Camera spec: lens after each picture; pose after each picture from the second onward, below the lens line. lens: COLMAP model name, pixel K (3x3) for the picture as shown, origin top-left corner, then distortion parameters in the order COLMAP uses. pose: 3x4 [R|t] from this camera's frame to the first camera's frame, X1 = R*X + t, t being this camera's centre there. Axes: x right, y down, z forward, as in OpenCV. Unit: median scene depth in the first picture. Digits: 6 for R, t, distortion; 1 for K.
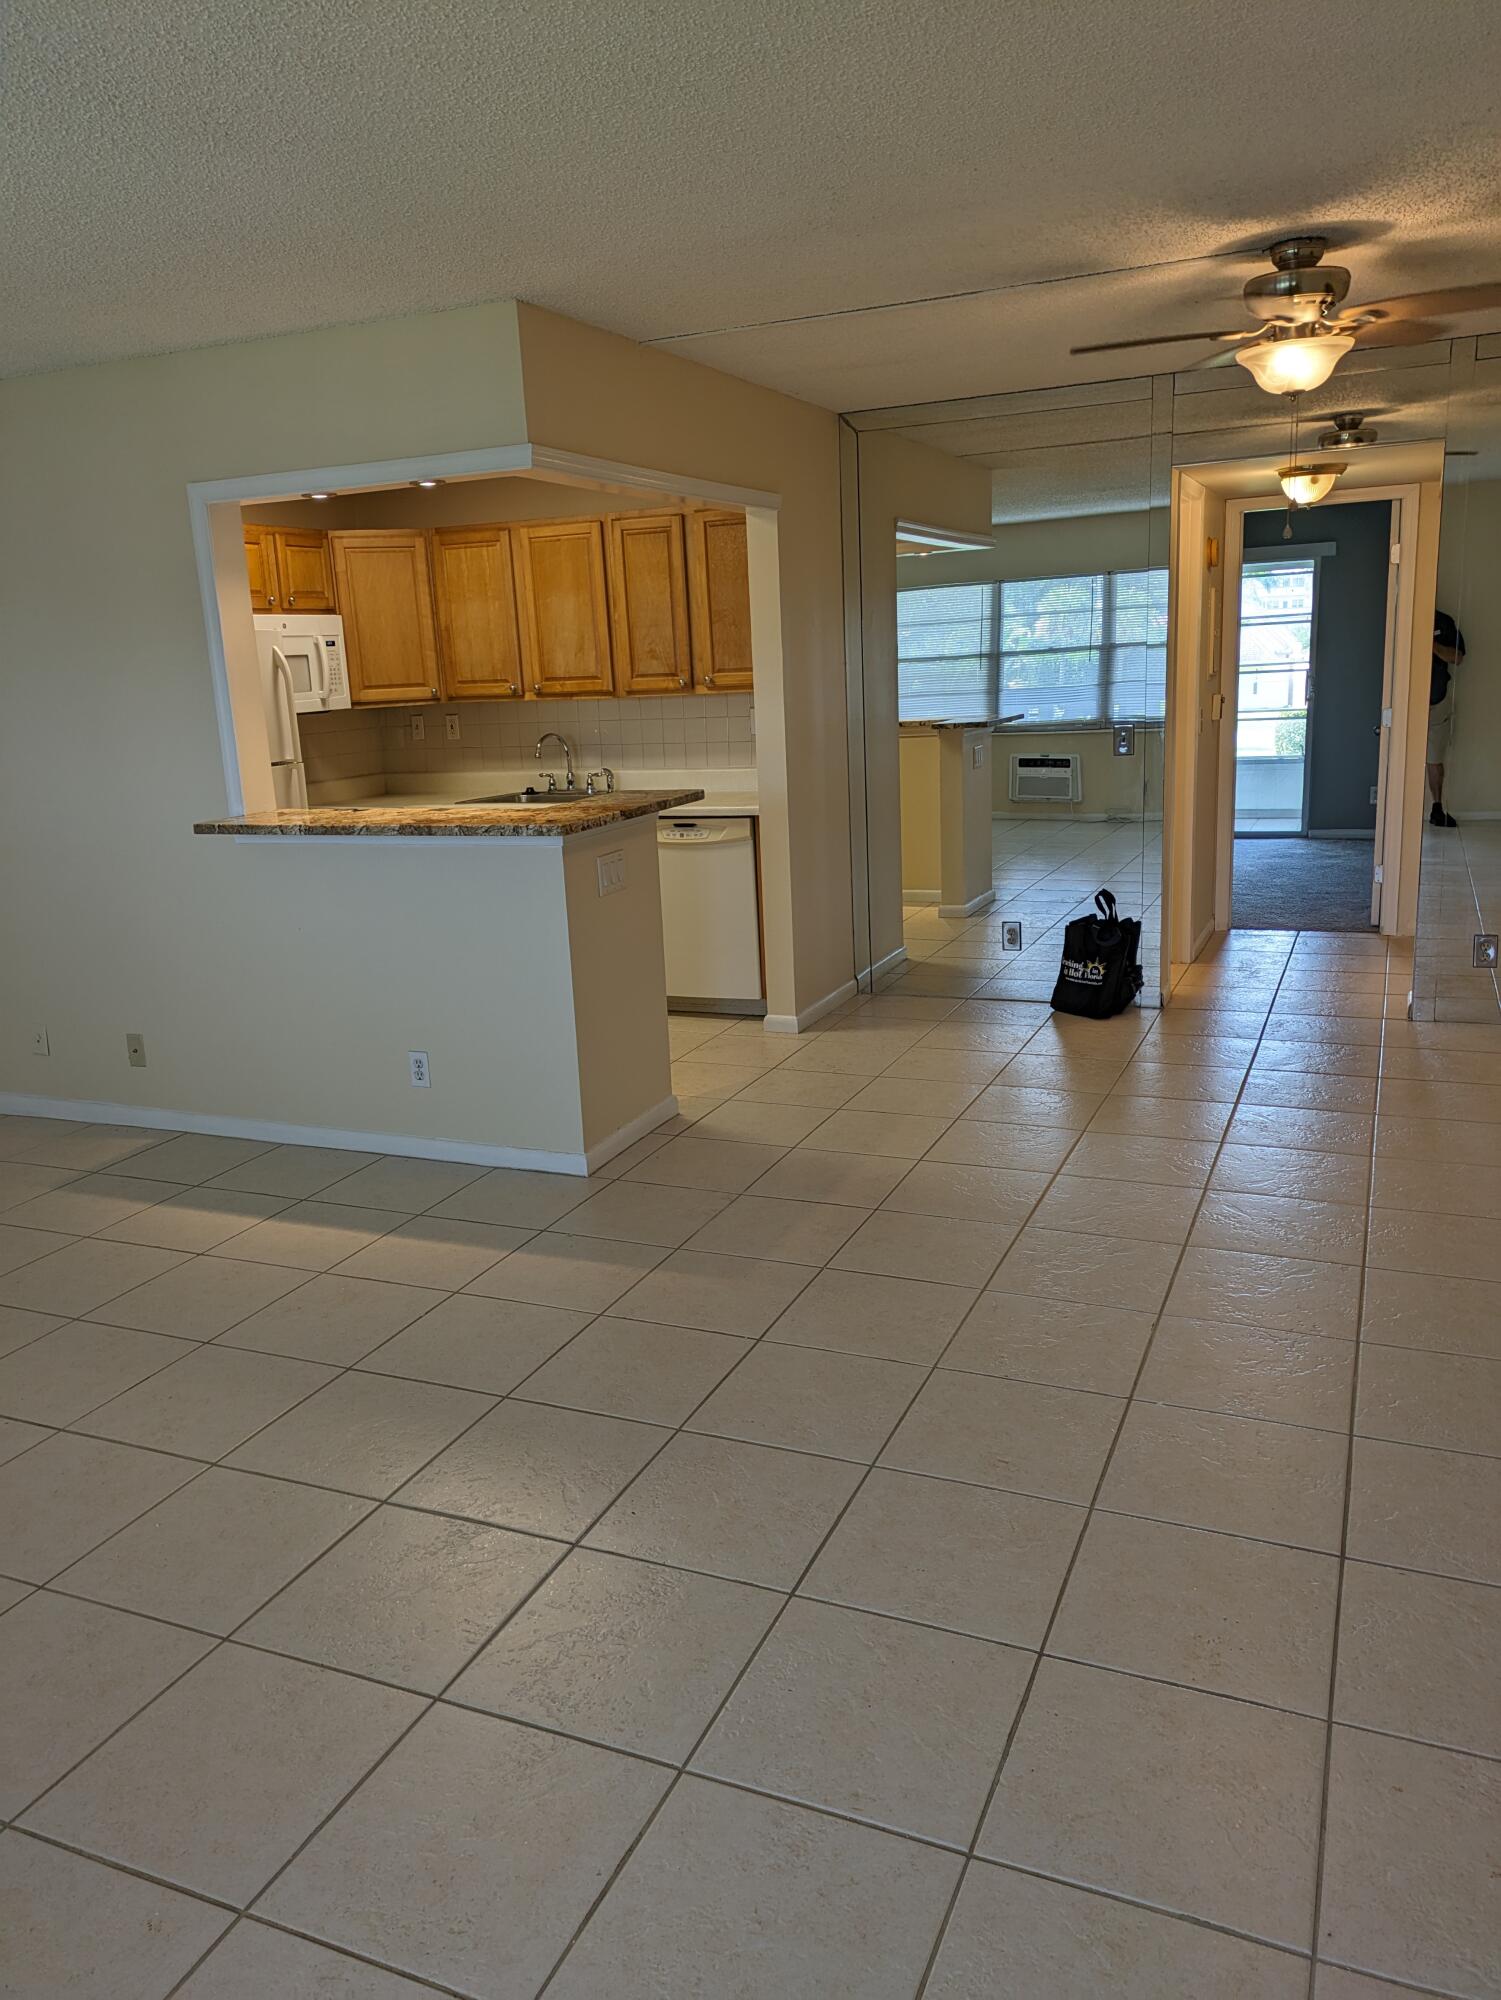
lens RADIAL K [[1461.2, 0, 744.0], [0, 1461.2, 980.6], [0, 0, 1]] dist [0.058157, -0.062370]
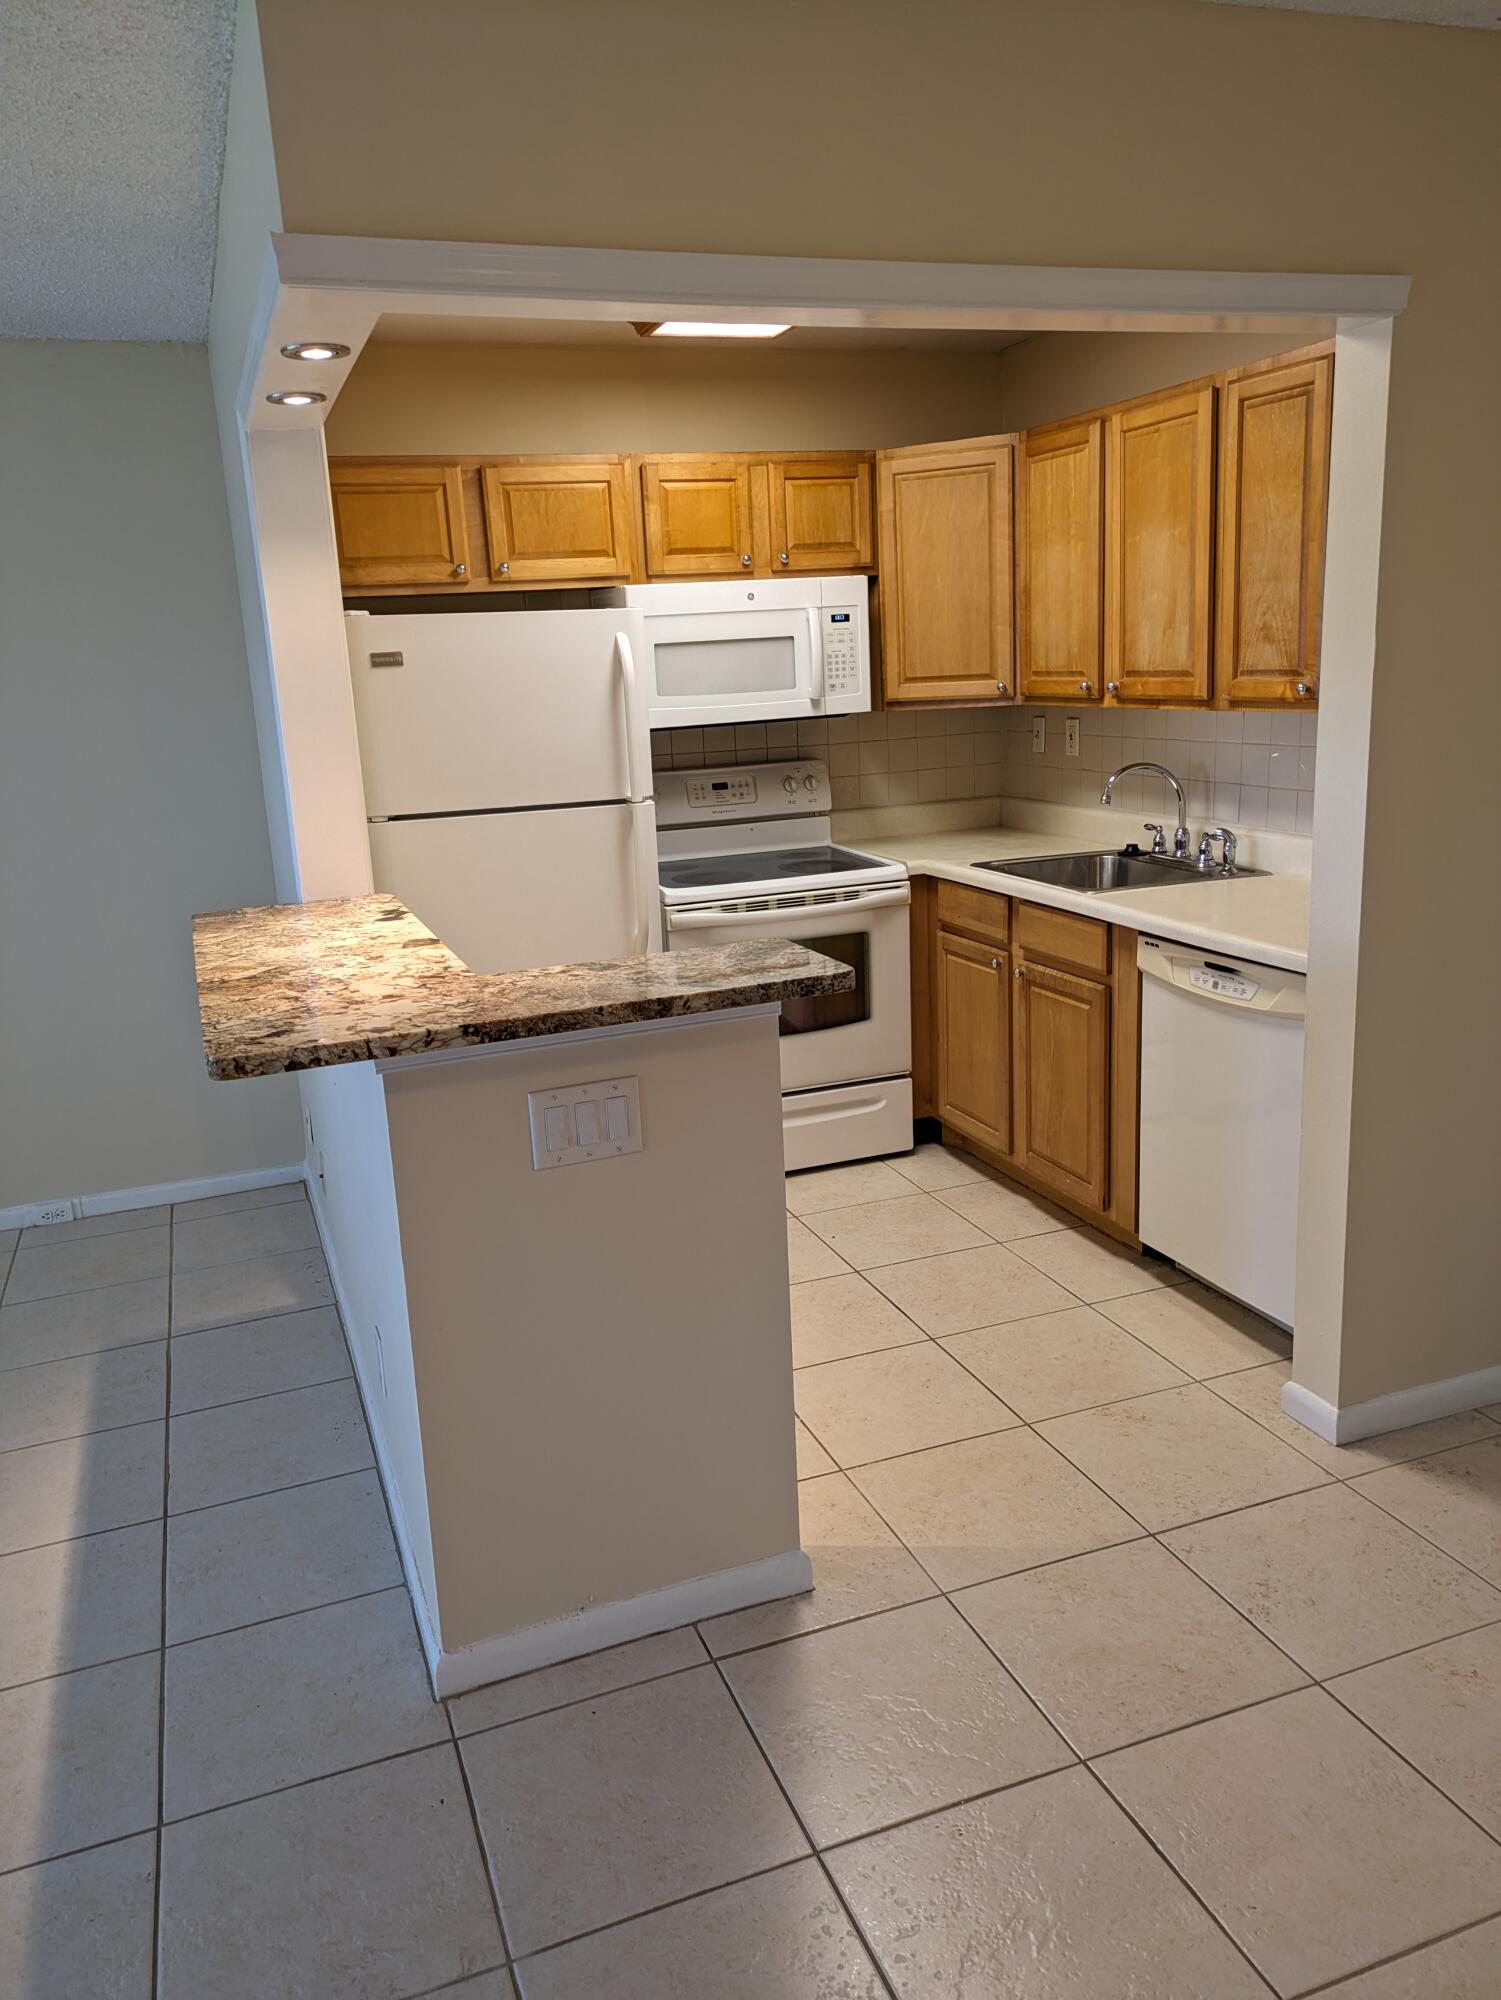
lens RADIAL K [[1461.2, 0, 744.0], [0, 1461.2, 980.6], [0, 0, 1]] dist [0.058157, -0.062370]
pose [[0.694643, 0.169092, -0.699199, 0.194602], [-0.137495, 0.985270, 0.101676, -0.123093], [0.706092, 0.025508, 0.707661, 0.476821]]
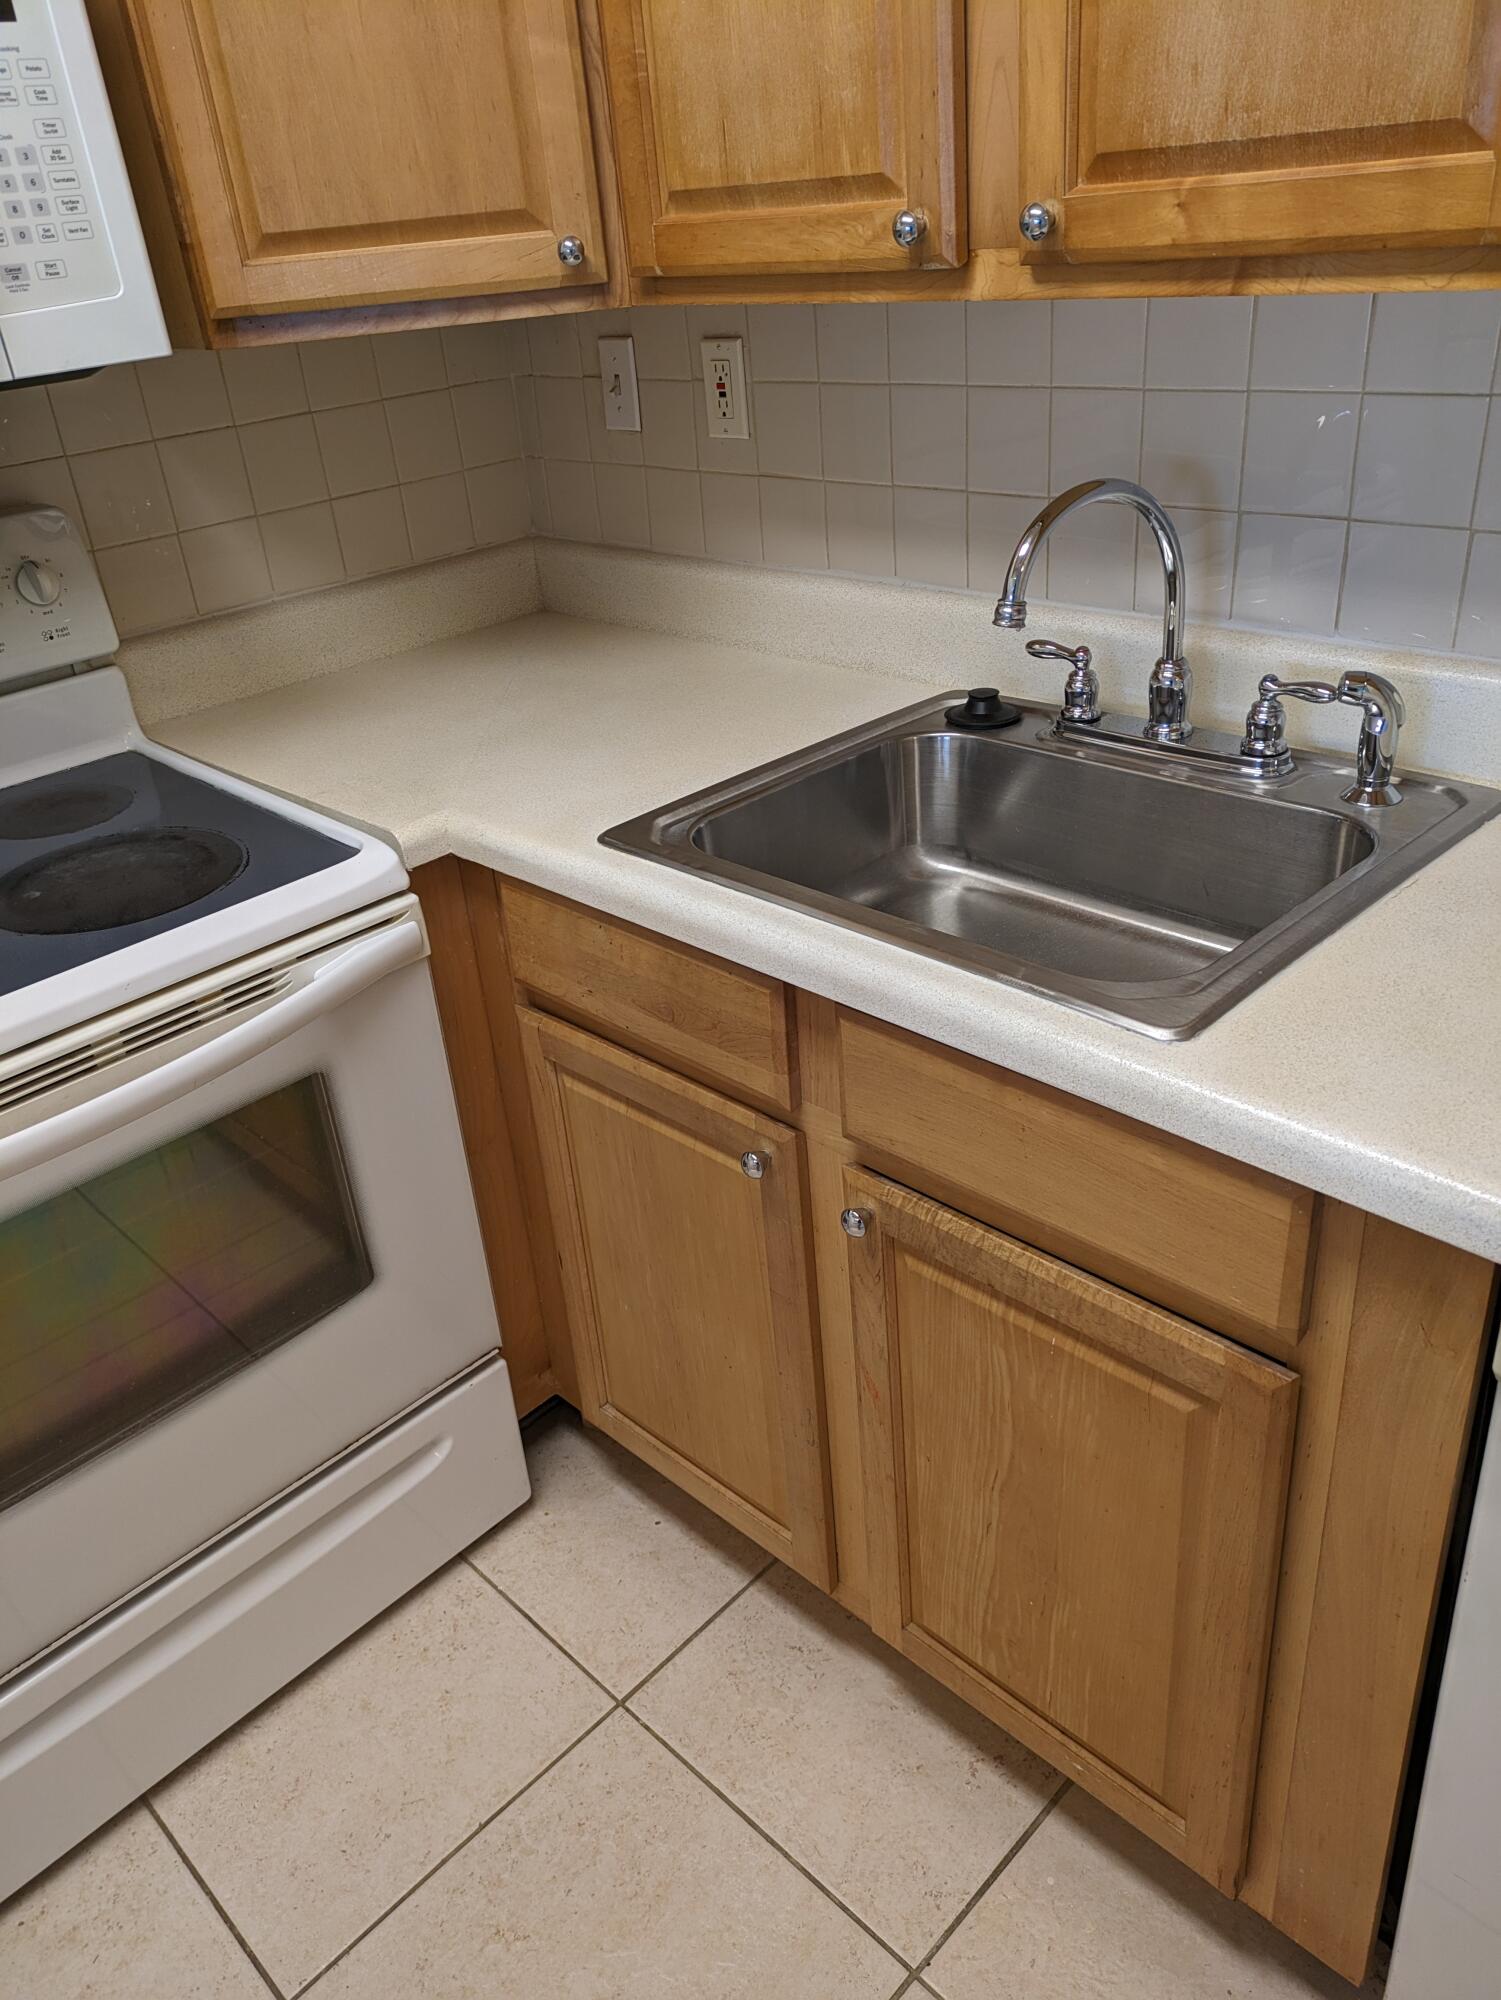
lens RADIAL K [[1461.2, 0, 744.0], [0, 1461.2, 980.6], [0, 0, 1]] dist [0.058157, -0.062370]
pose [[0.931988, 0.143025, -0.333079, -0.103853], [-0.037715, 0.952142, 0.303321, -0.167752], [0.360521, -0.270129, 0.892779, 0.815567]]
